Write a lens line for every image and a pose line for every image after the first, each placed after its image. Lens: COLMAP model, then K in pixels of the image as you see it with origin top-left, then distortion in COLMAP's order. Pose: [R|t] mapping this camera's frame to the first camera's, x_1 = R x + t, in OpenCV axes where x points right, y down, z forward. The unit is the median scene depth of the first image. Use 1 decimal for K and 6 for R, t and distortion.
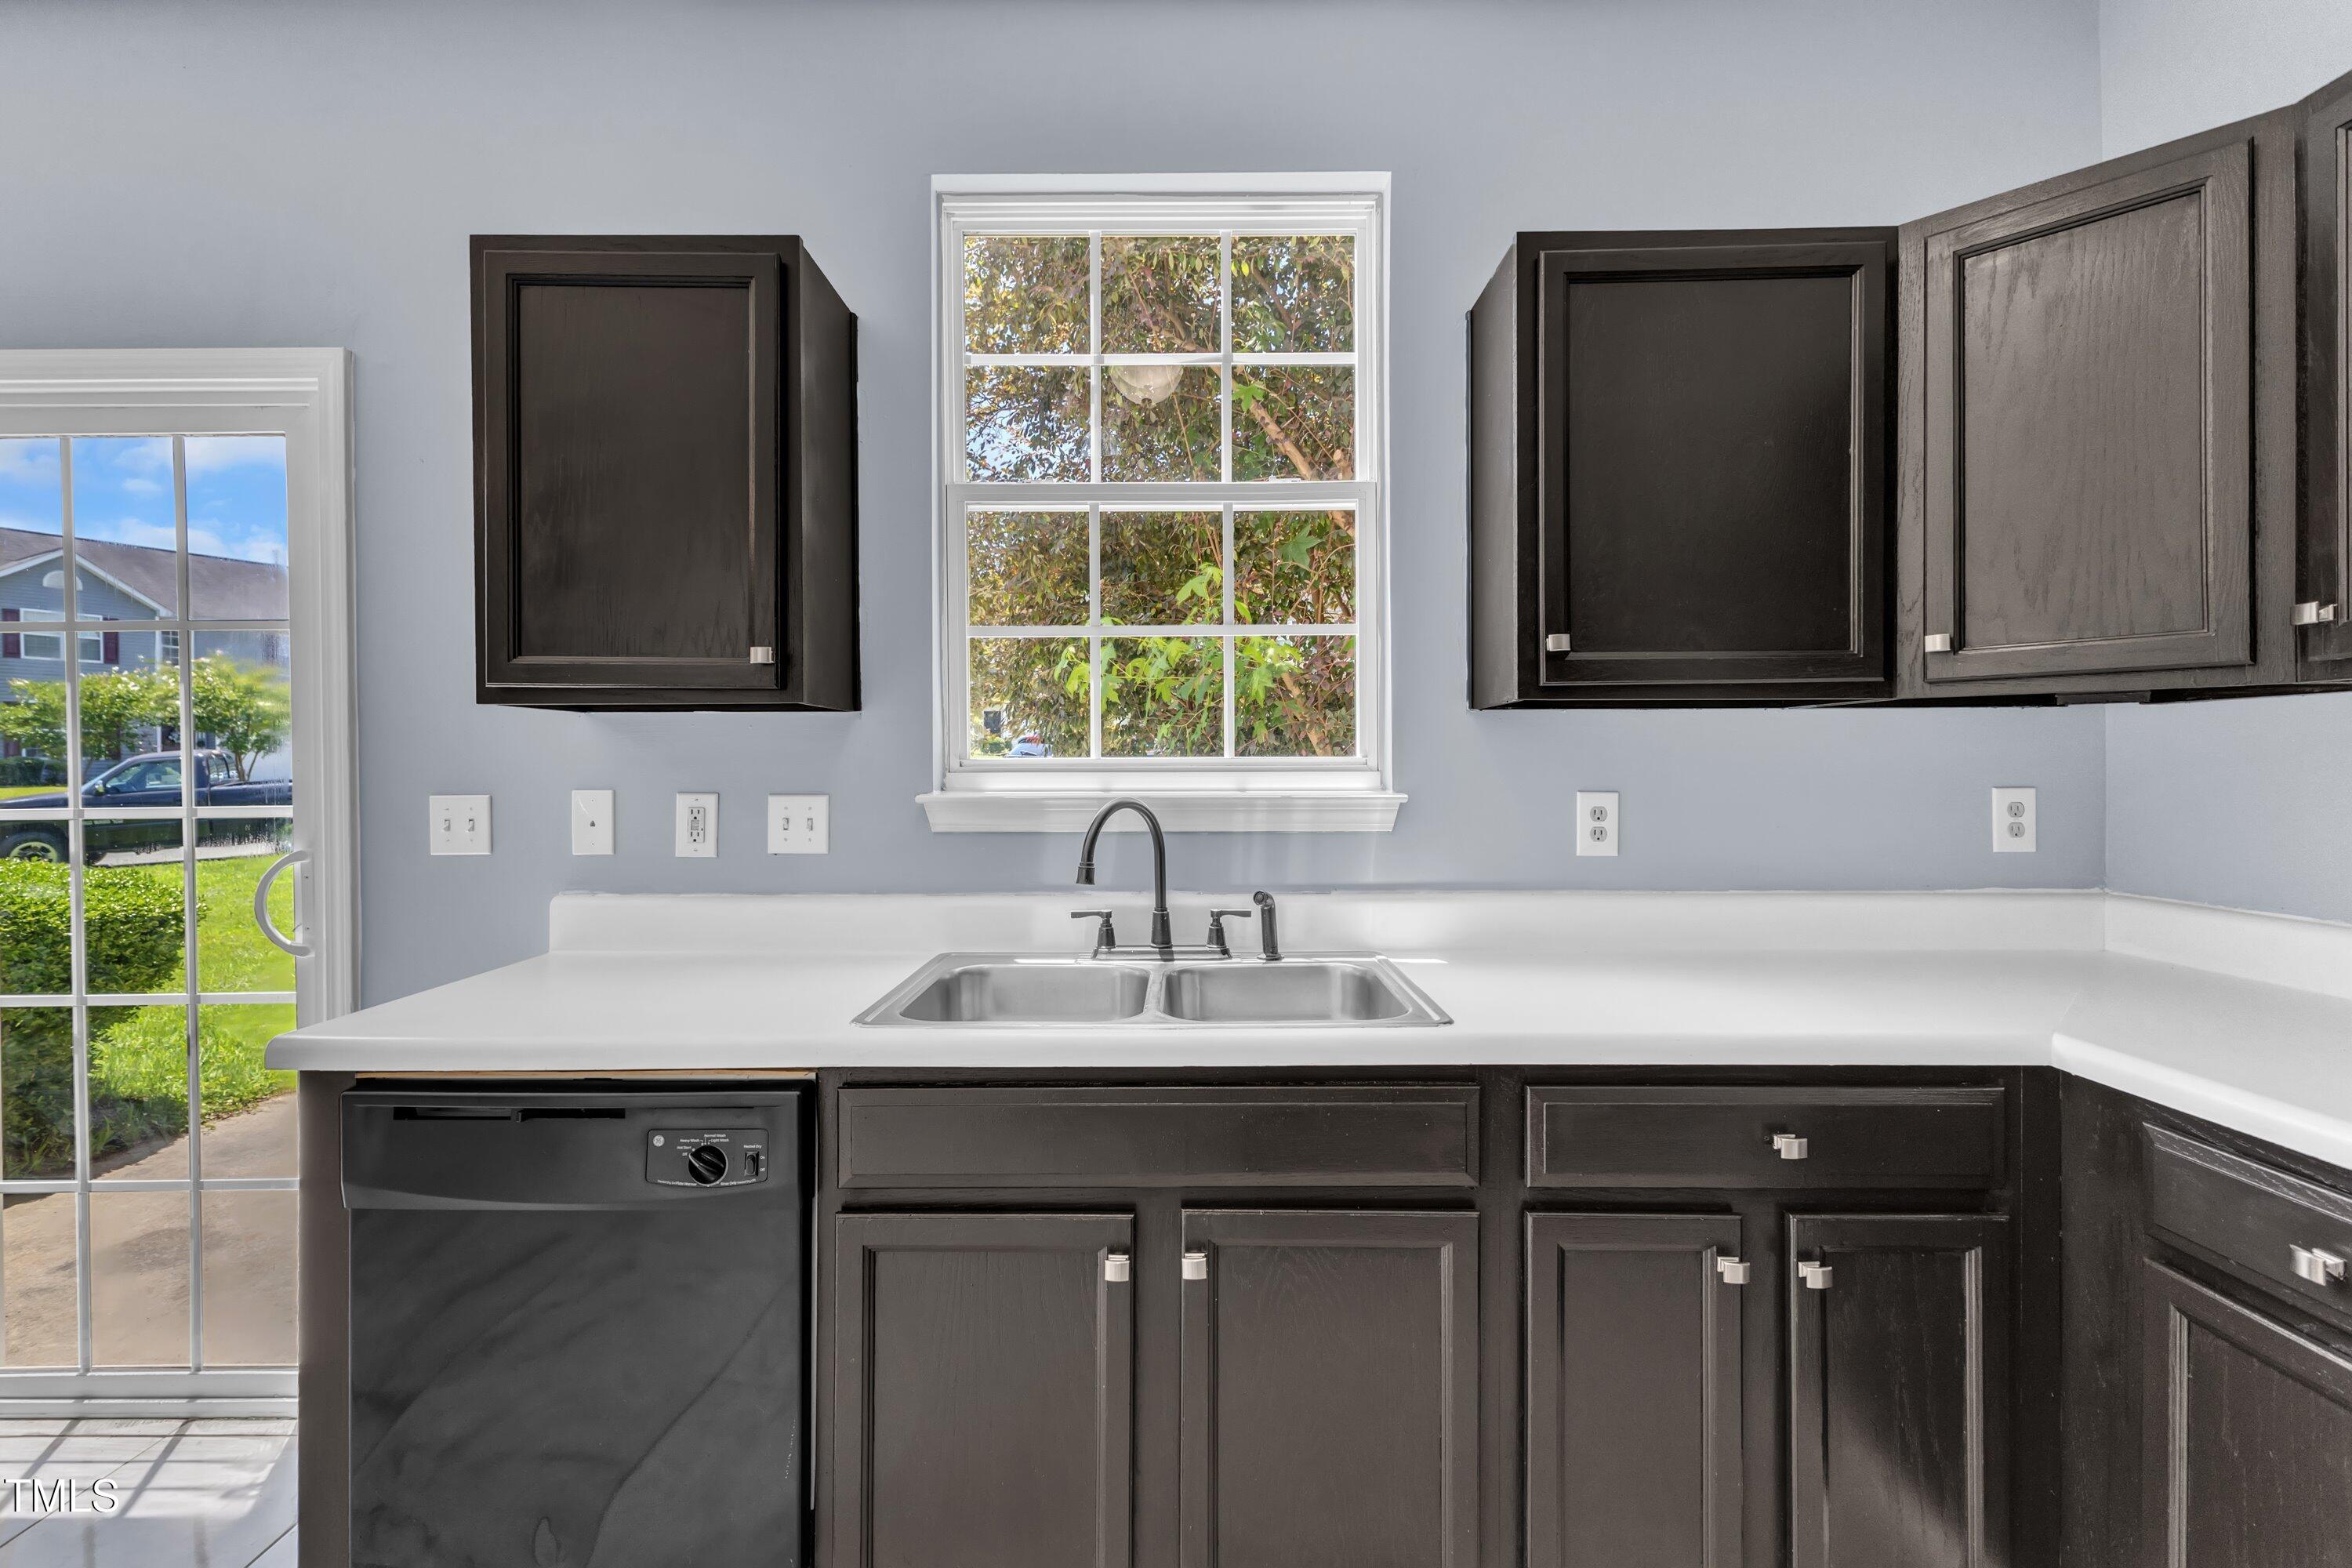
lens RADIAL K [[1026.7, 0, 1172.4], [0, 1026.7, 765.5], [0, 0, 1]] dist [0.008740, -0.000221]
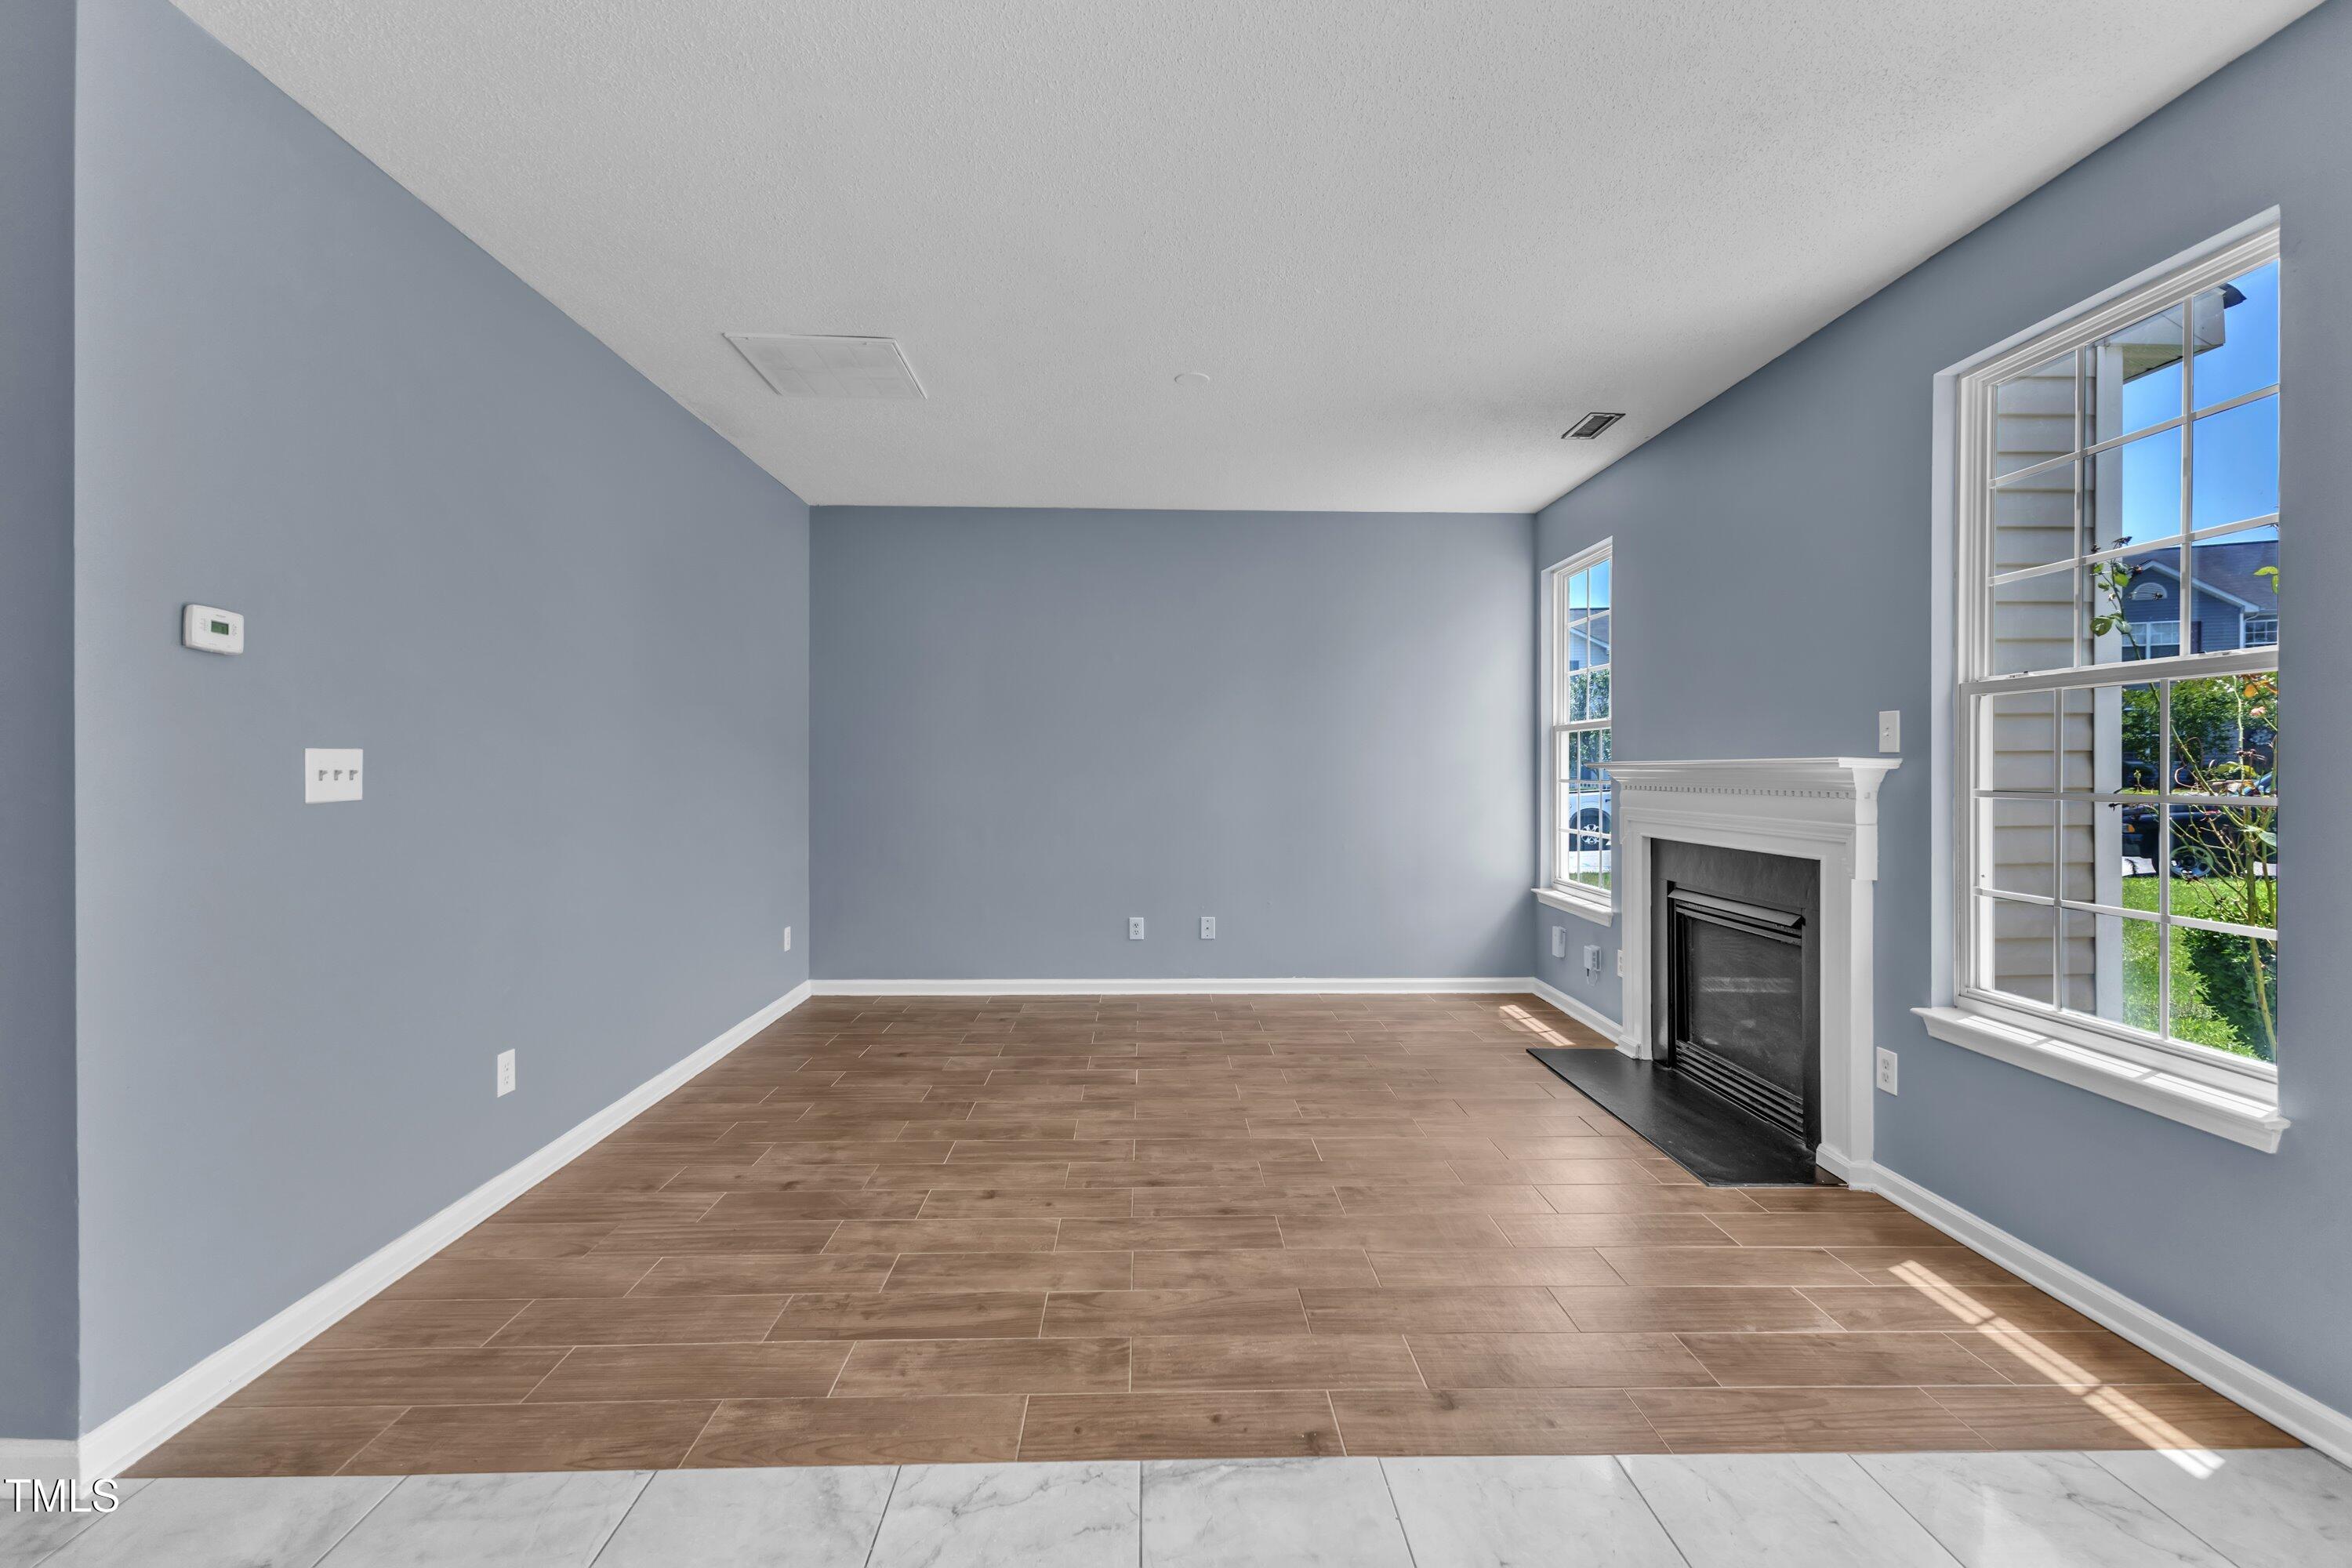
lens RADIAL K [[1032.4, 0, 1174.0], [0, 1032.4, 773.6], [0, 0, 1]] dist [0.016188, 0.000013]
pose [[0.026851, 0.009587, -0.999593, -0.894802], [-0.006083, 0.999937, 0.009426, -0.003858], [0.999621, 0.005828, 0.026907, -0.129382]]
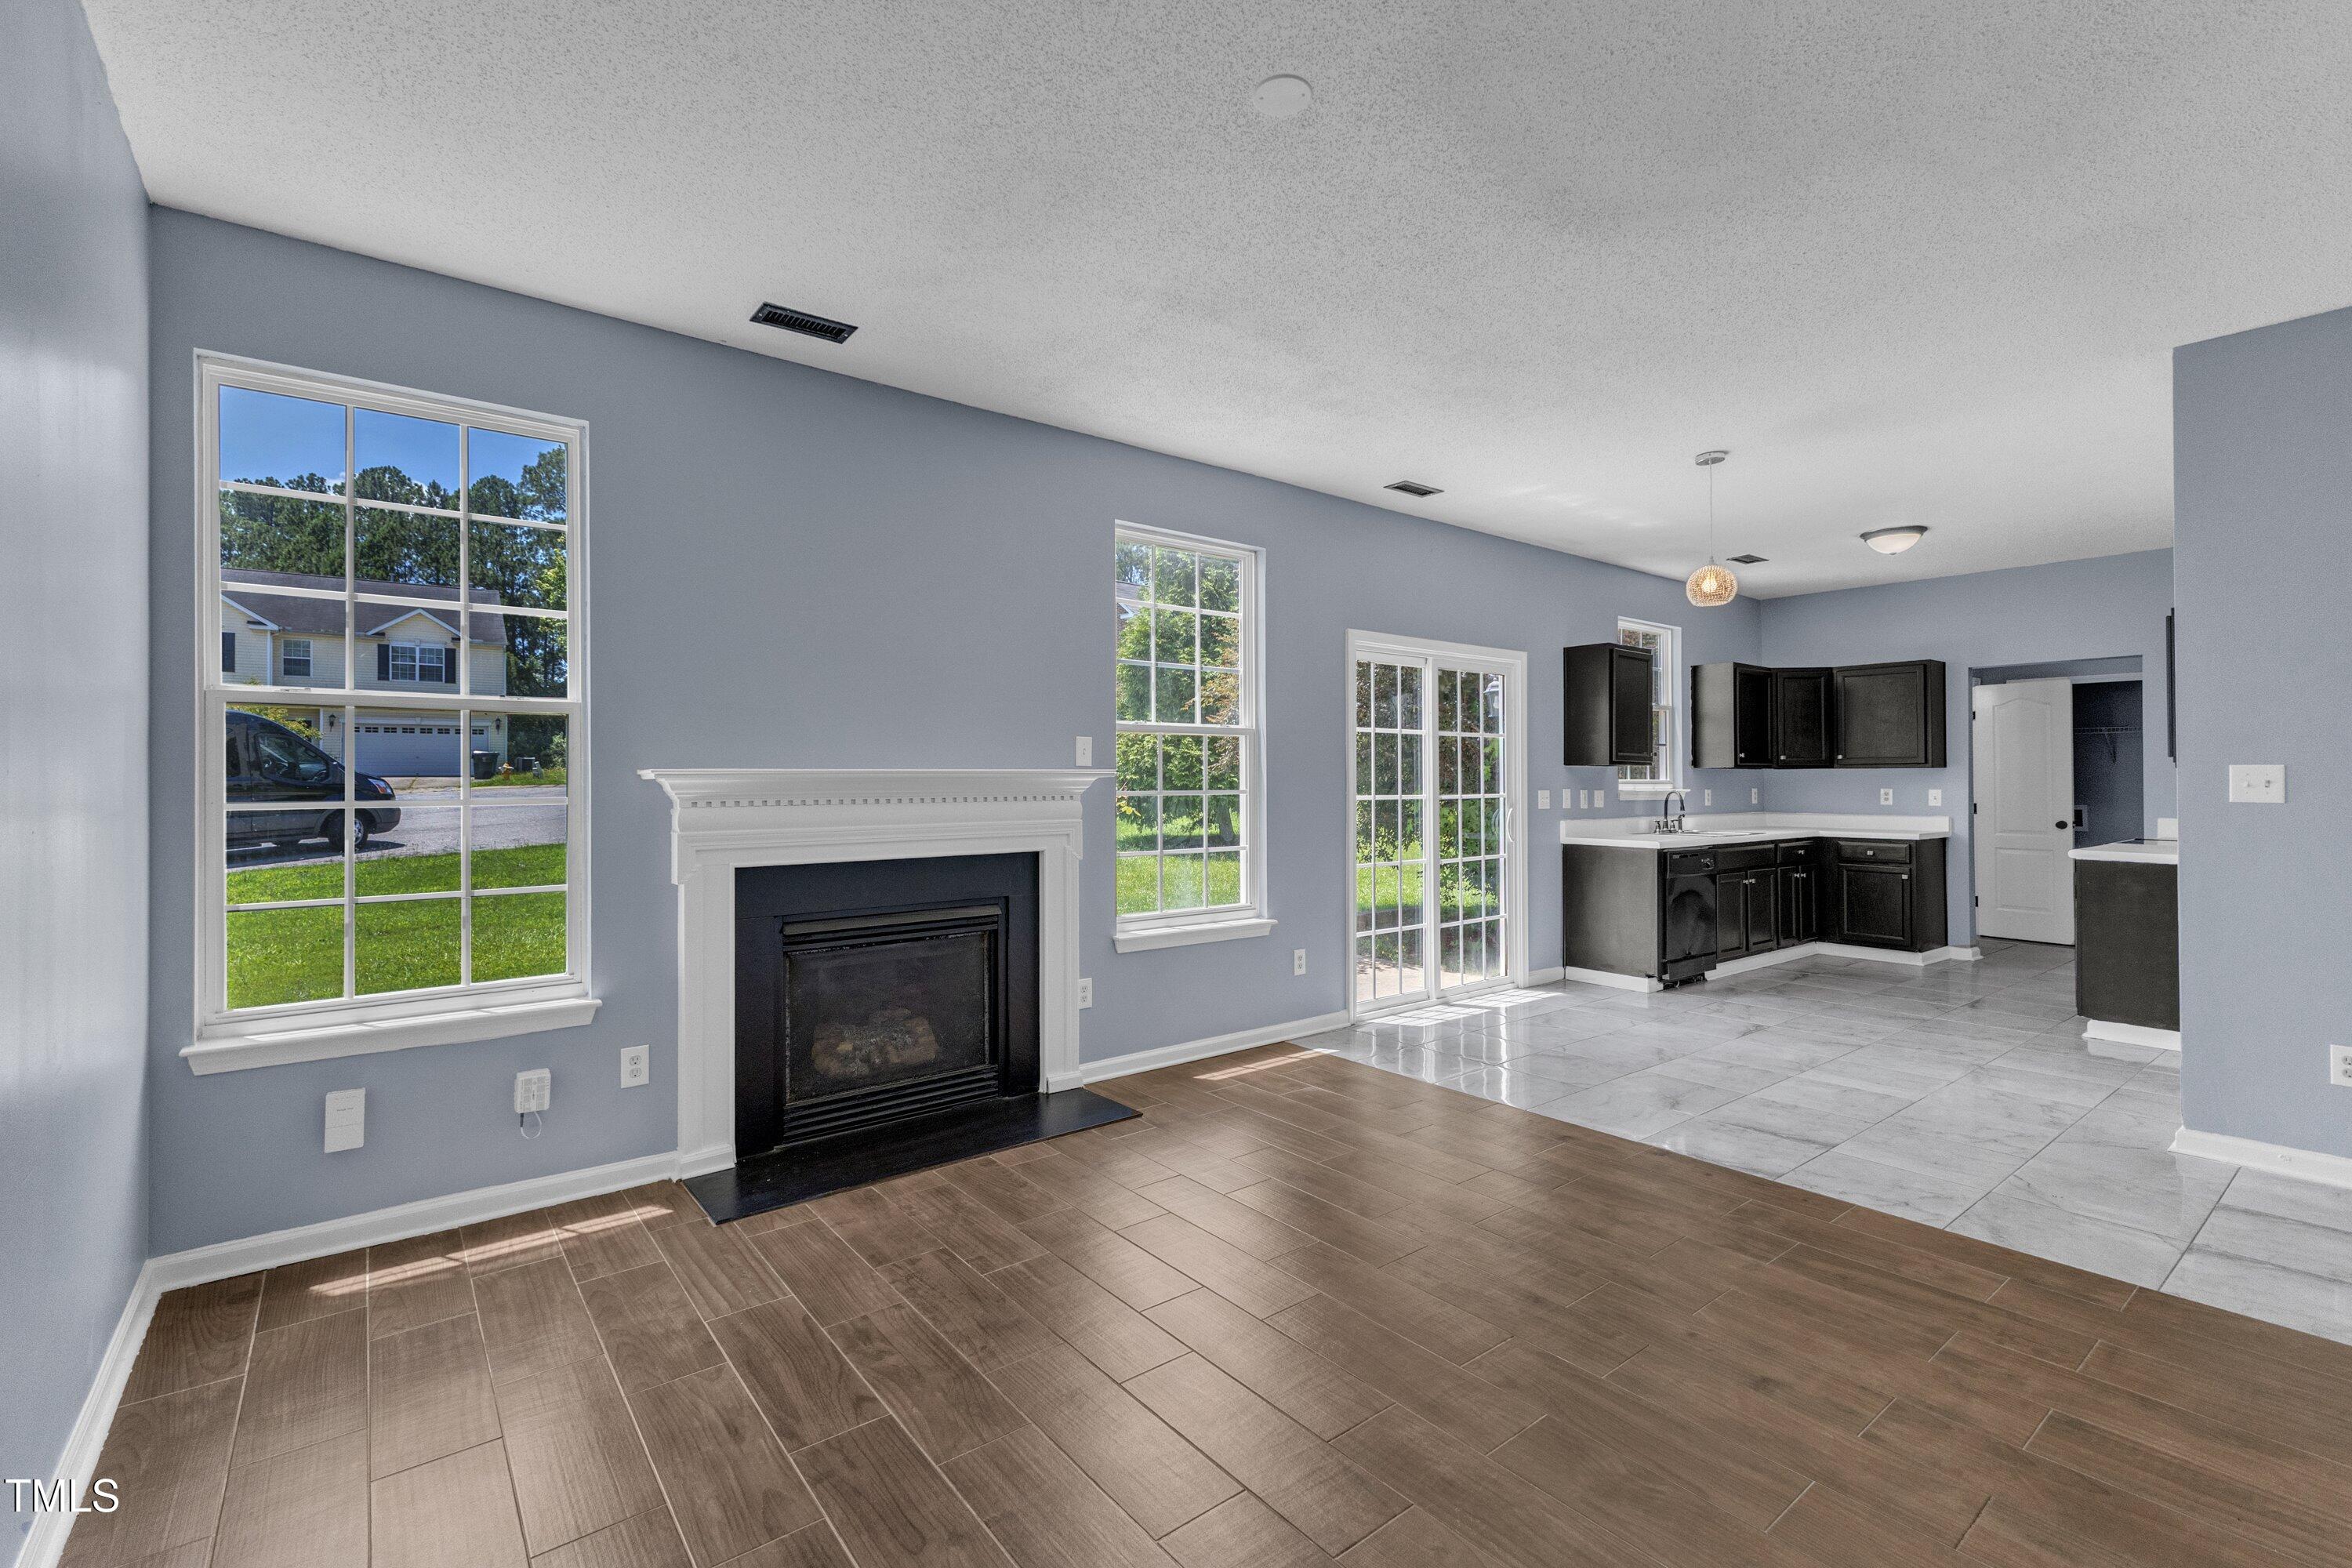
lens RADIAL K [[1037.6, 0, 1175.0], [0, 1037.6, 765.5], [0, 0, 1]] dist [0.030771, -0.008044]
pose [[0.782776, 0.012440, 0.622179, -3.719125], [0.001111, 0.999771, -0.021388, 0.018104], [-0.622302, 0.017434, 0.782583, -0.876588]]
